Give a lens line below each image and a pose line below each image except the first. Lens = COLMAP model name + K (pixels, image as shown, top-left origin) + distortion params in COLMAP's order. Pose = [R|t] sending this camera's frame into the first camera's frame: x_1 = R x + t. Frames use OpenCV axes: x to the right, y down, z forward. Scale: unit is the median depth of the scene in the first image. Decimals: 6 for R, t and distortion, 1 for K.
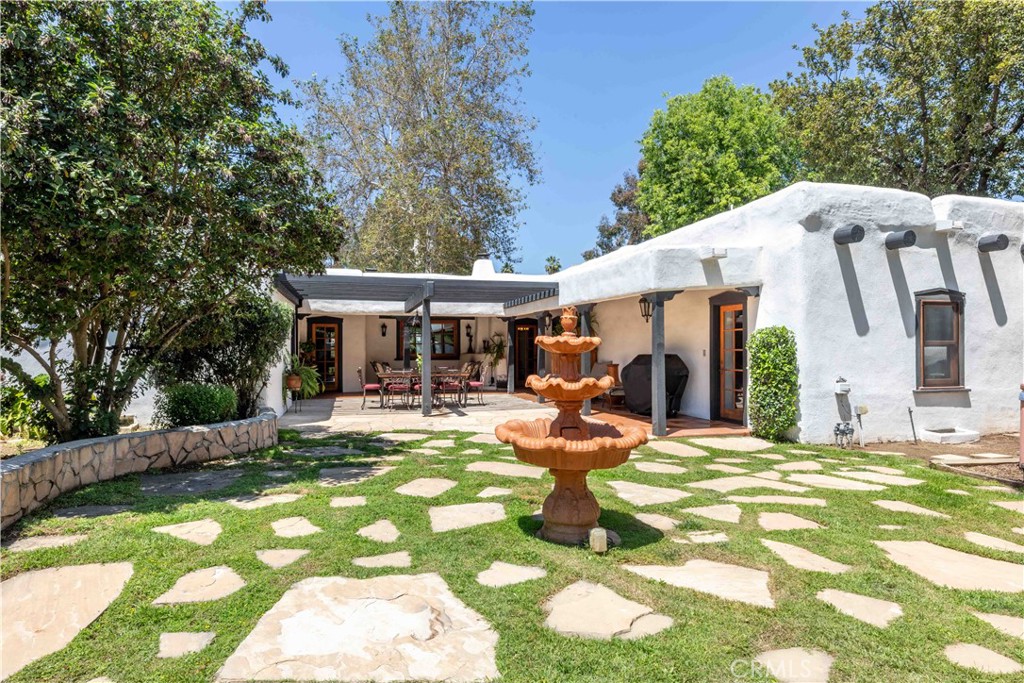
lens RADIAL K [[579.8, 0, 512.0], [0, 579.8, 341.5], [0, 0, 1]] dist [0.002646, 0.000311]
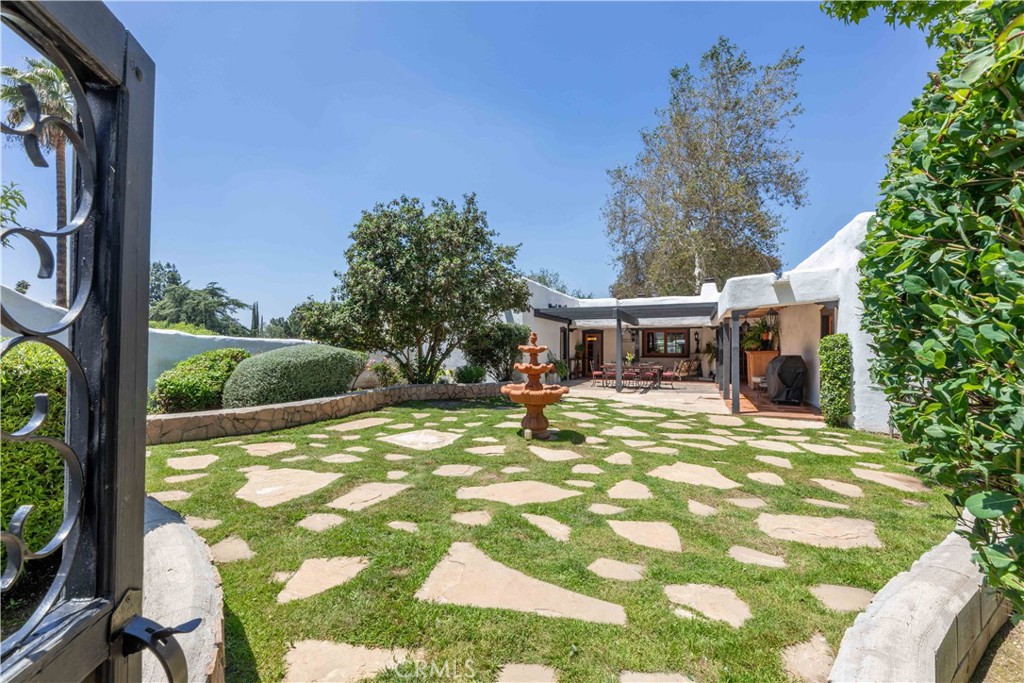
lens RADIAL K [[437.5, 0, 512.0], [0, 437.5, 341.5], [0, 0, 1]] dist [-0.000394, -0.000085]
pose [[0.789742, -0.003375, -0.613430, 0.279551], [0.000499, 0.999988, -0.004859, -0.002831], [0.613439, 0.003531, 0.789734, -0.093403]]
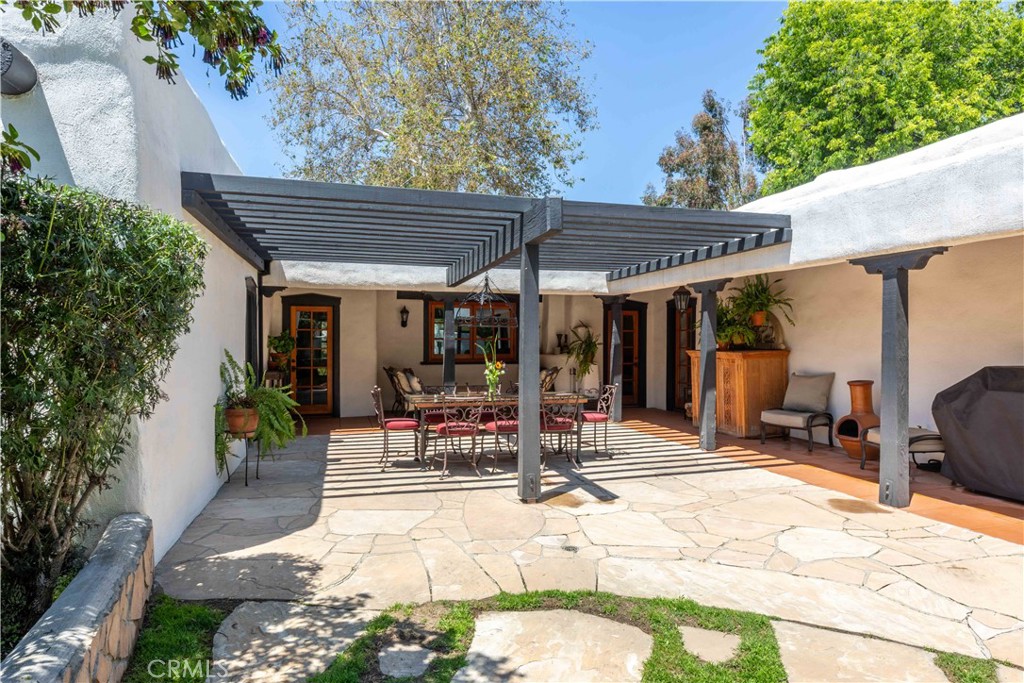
lens RADIAL K [[620.8, 0, 512.0], [0, 620.8, 341.5], [0, 0, 1]] dist [0.002851, 0.000702]
pose [[0.999966, 0.004536, -0.006923, -0.124764], [-0.004457, 0.999926, 0.011289, -0.001514], [0.006974, -0.011257, 0.999912, 0.406554]]
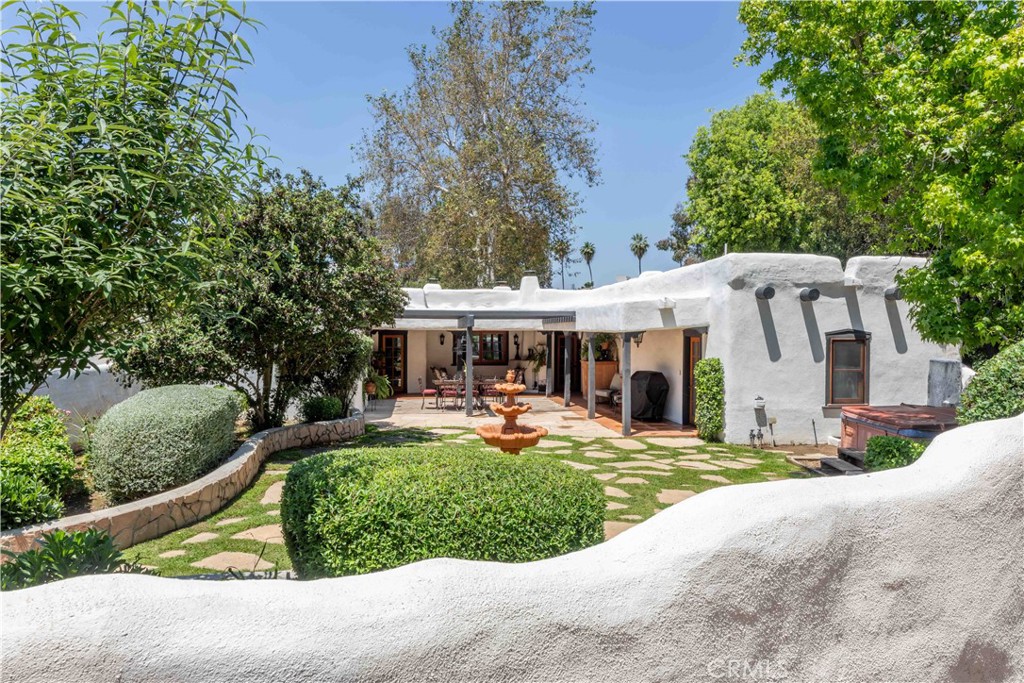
lens RADIAL K [[652.5, 0, 512.0], [0, 652.5, 341.5], [0, 0, 1]] dist [-0.000288, -0.000226]
pose [[0.991740, 0.008310, -0.127998, 0.106481], [-0.005554, 0.999745, 0.021868, -0.056738], [0.128147, -0.020976, 0.991533, -0.346400]]
